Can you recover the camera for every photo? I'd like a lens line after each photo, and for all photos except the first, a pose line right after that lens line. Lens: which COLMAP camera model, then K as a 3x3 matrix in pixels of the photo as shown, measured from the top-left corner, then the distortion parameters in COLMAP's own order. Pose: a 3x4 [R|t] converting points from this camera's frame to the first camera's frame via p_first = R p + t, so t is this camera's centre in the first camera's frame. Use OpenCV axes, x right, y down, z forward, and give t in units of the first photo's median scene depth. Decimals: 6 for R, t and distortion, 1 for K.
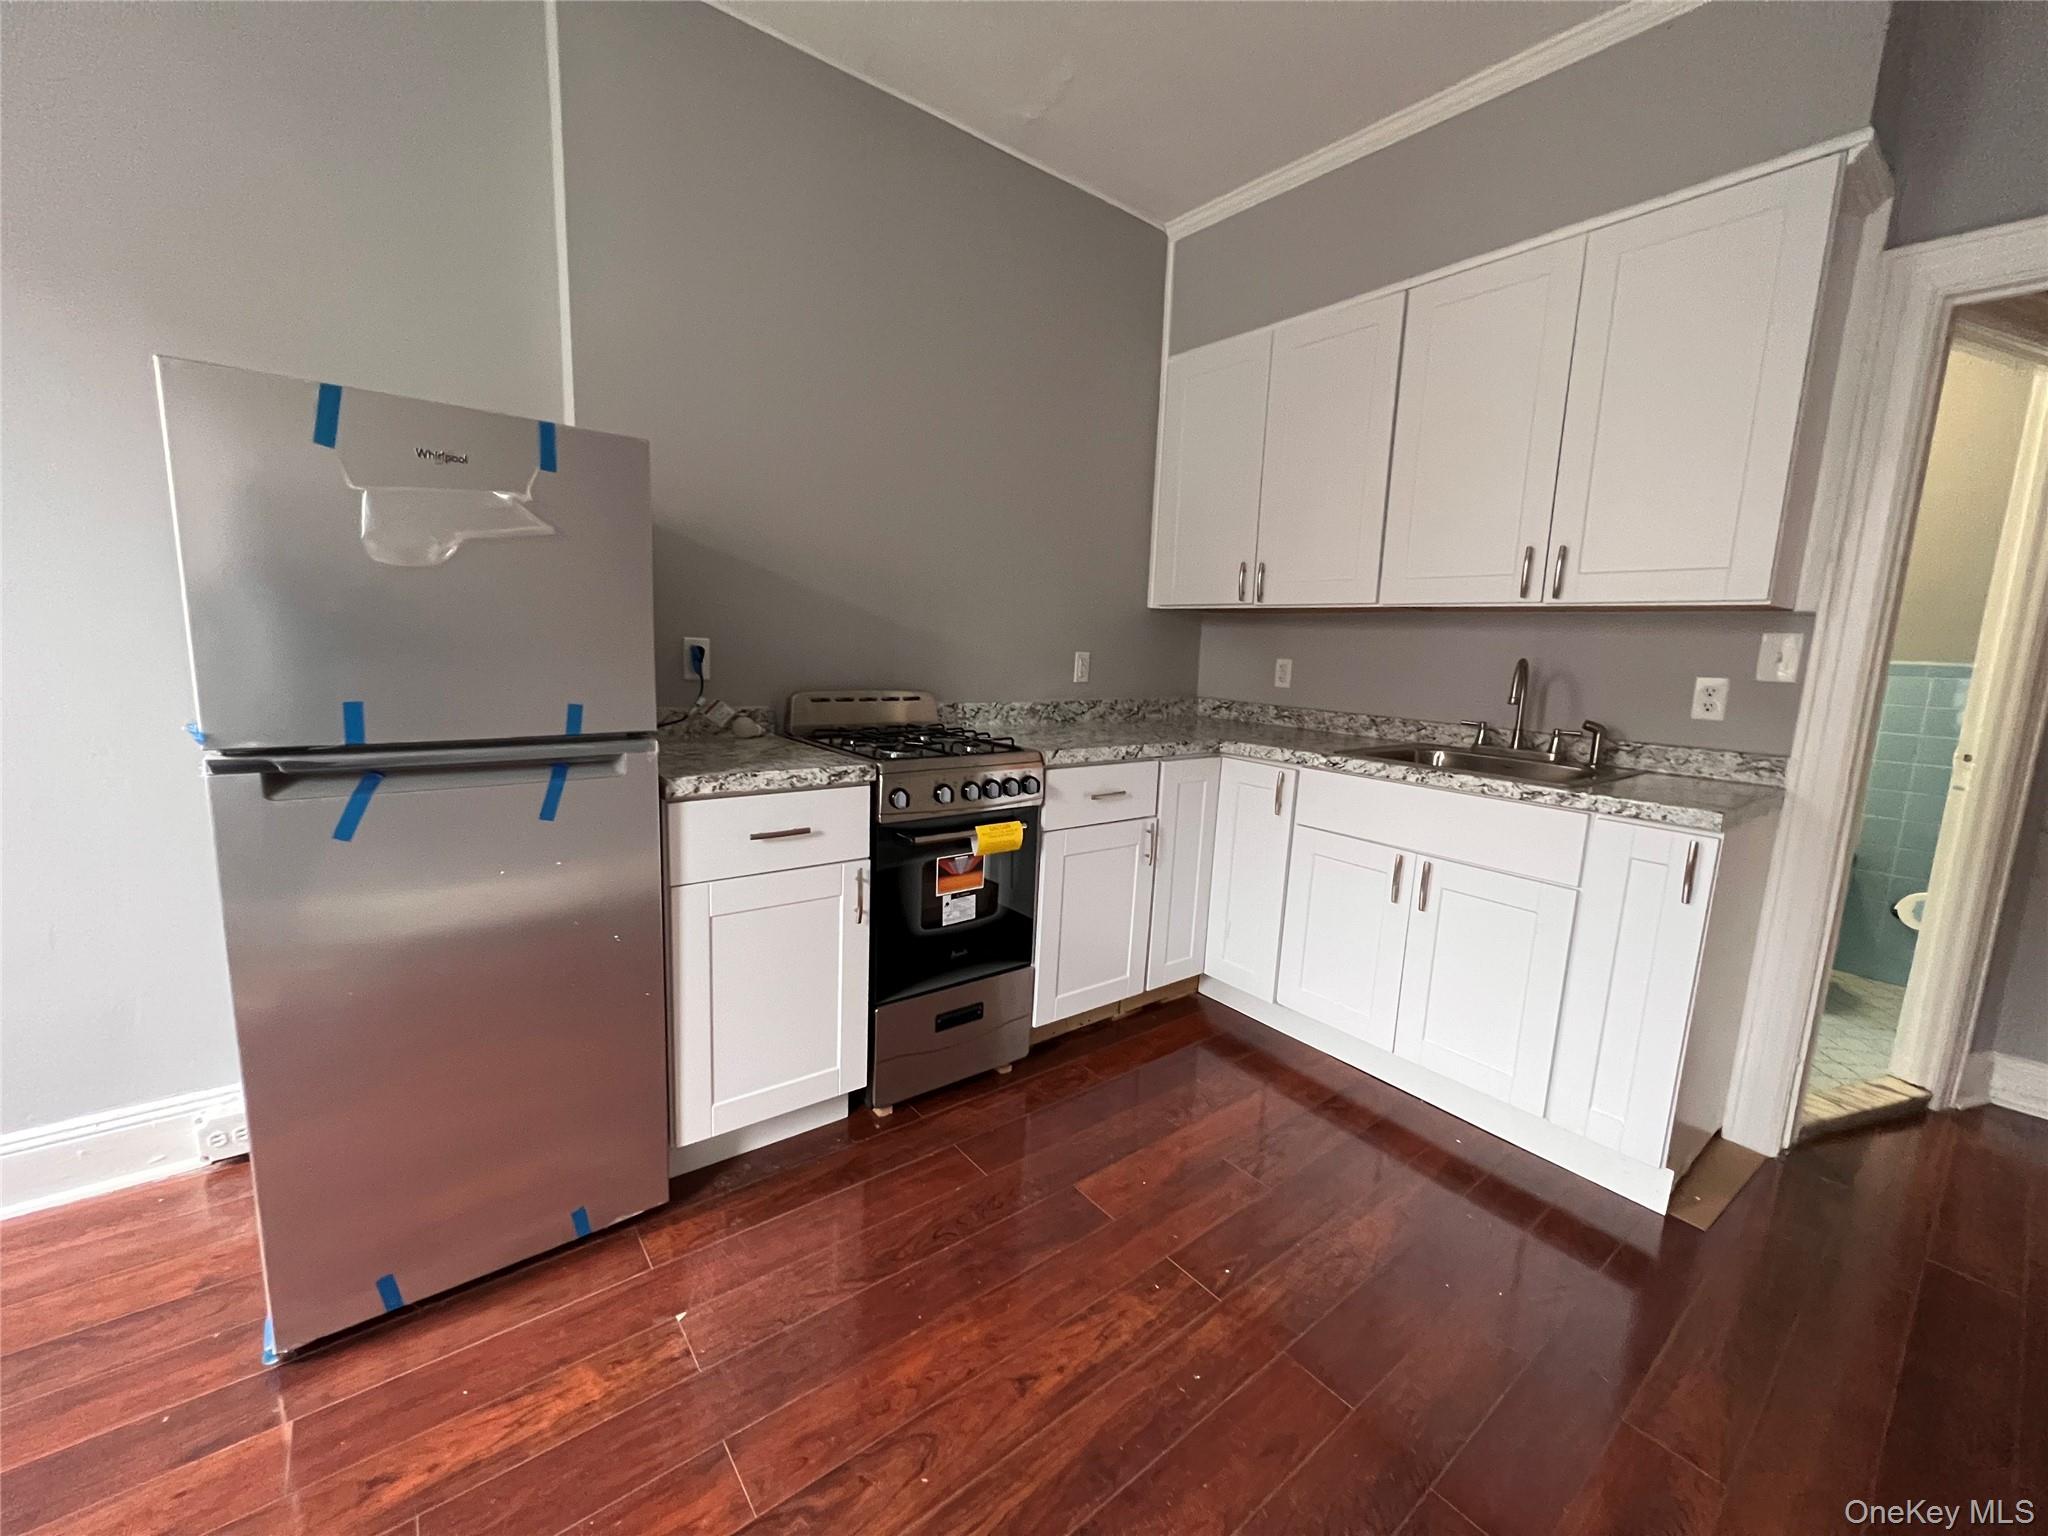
lens RADIAL K [[818.3, 0, 1024.0], [0, 818.3, 768.0], [0, 0, 1]] dist [0.001565, -0.000275]
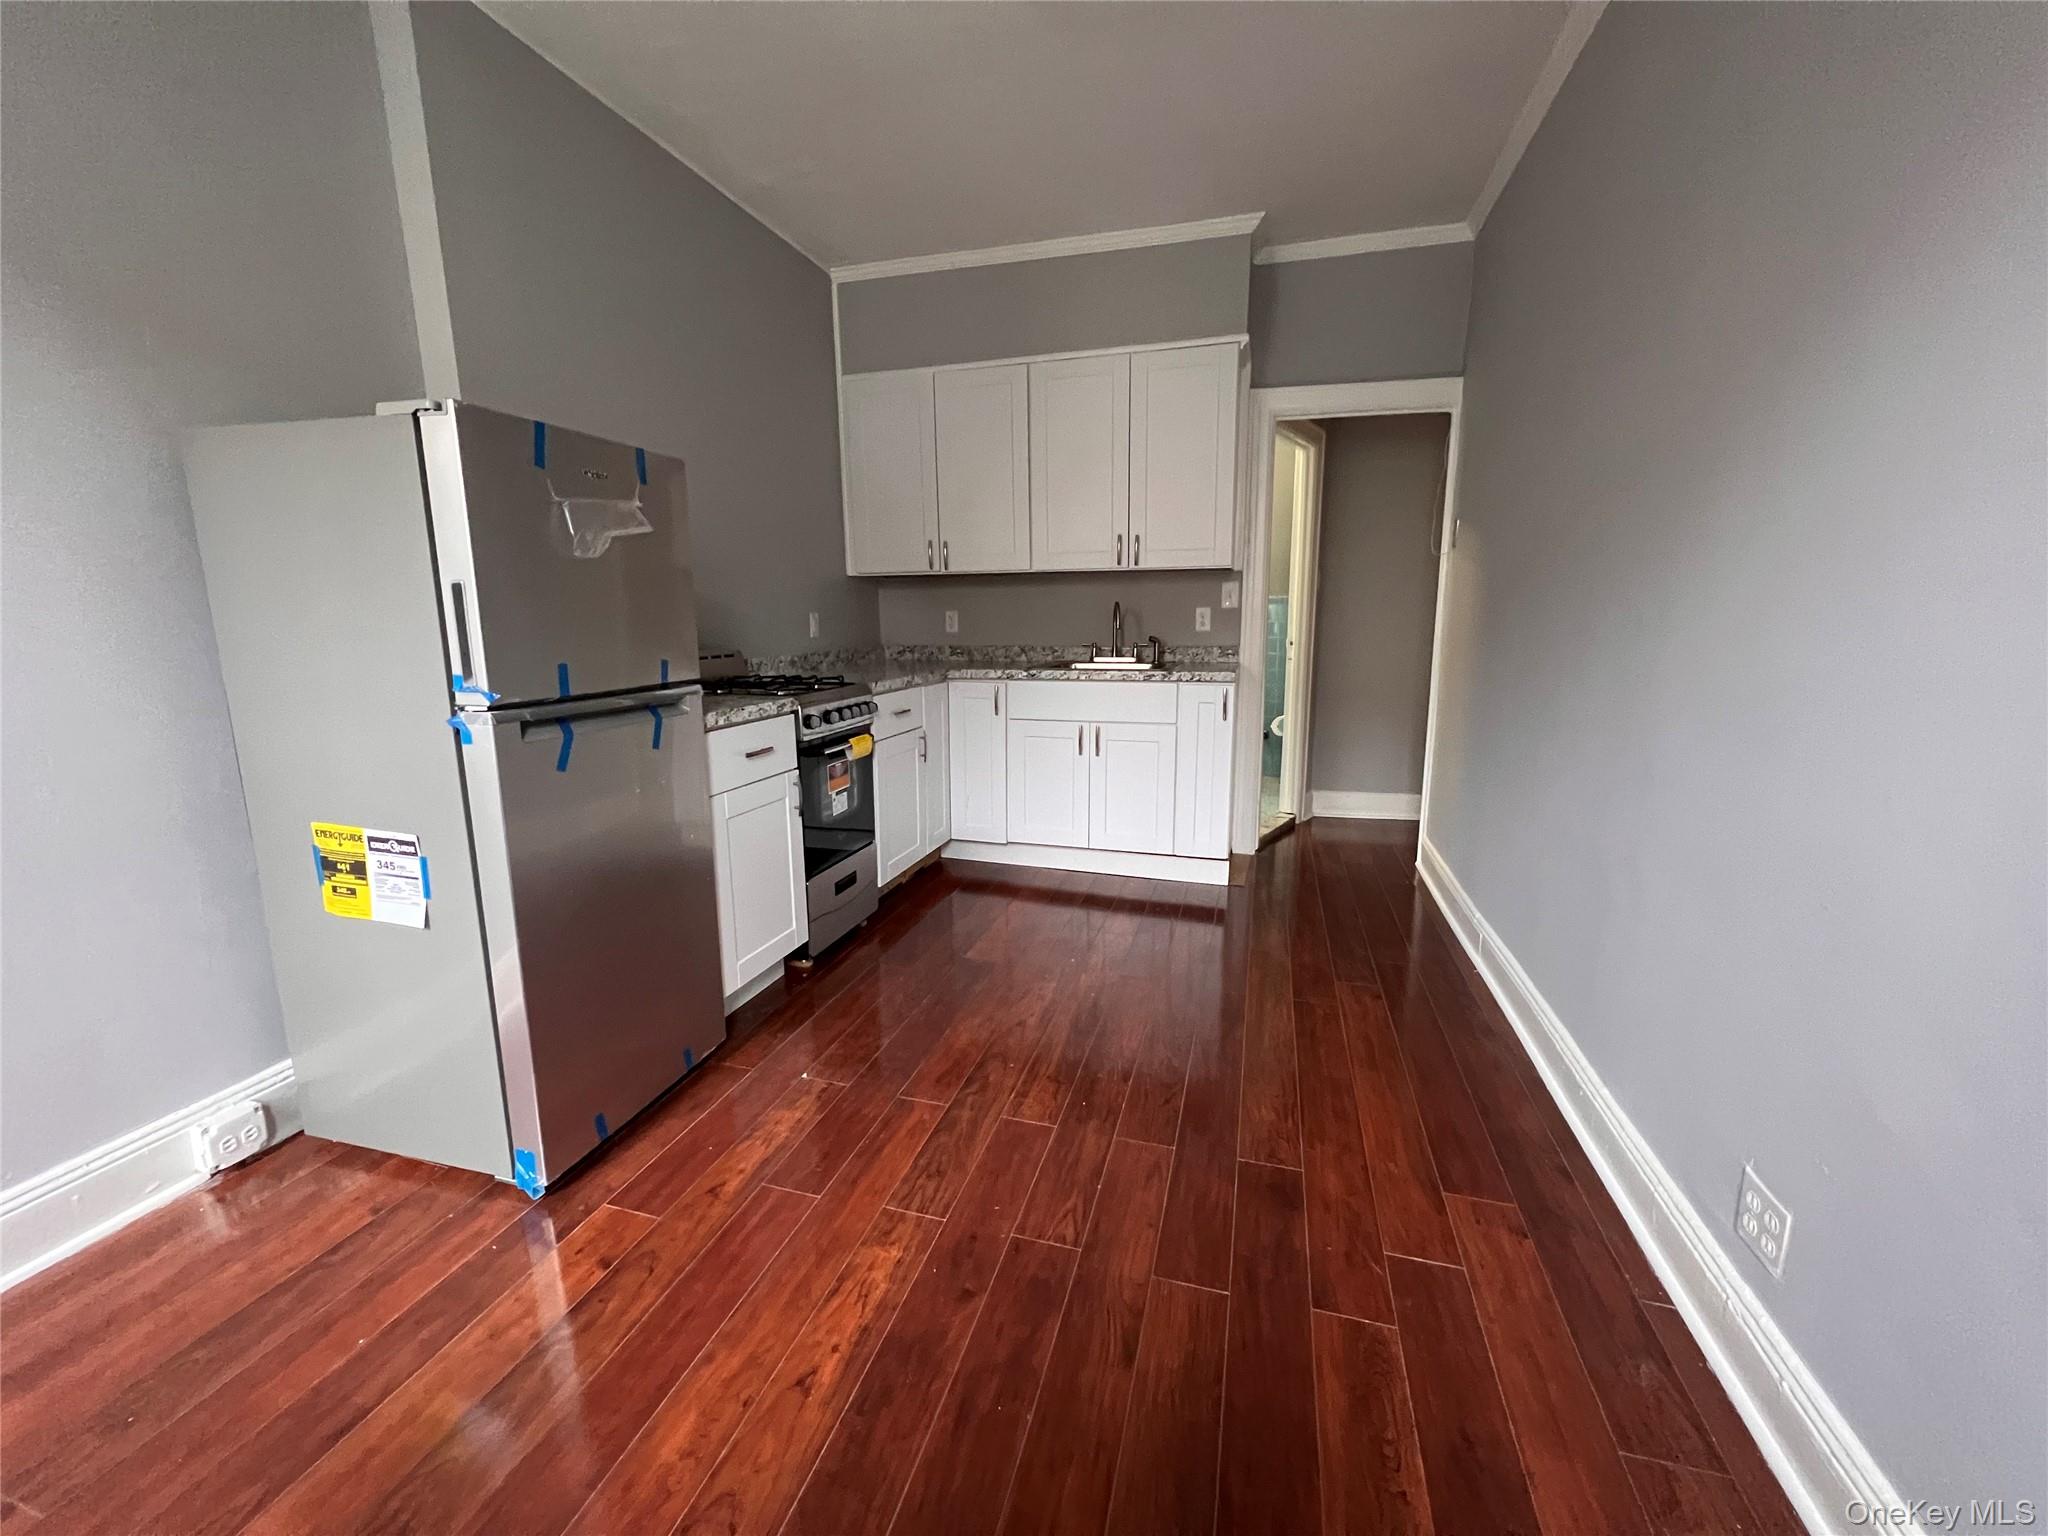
lens RADIAL K [[818.3, 0, 1024.0], [0, 818.3, 768.0], [0, 0, 1]] dist [0.001565, -0.000275]
pose [[0.815599, -0.153806, 0.557801, -0.569035], [0.129881, 0.988088, 0.082544, 0.042022], [-0.563852, 0.005125, 0.825860, -0.289480]]
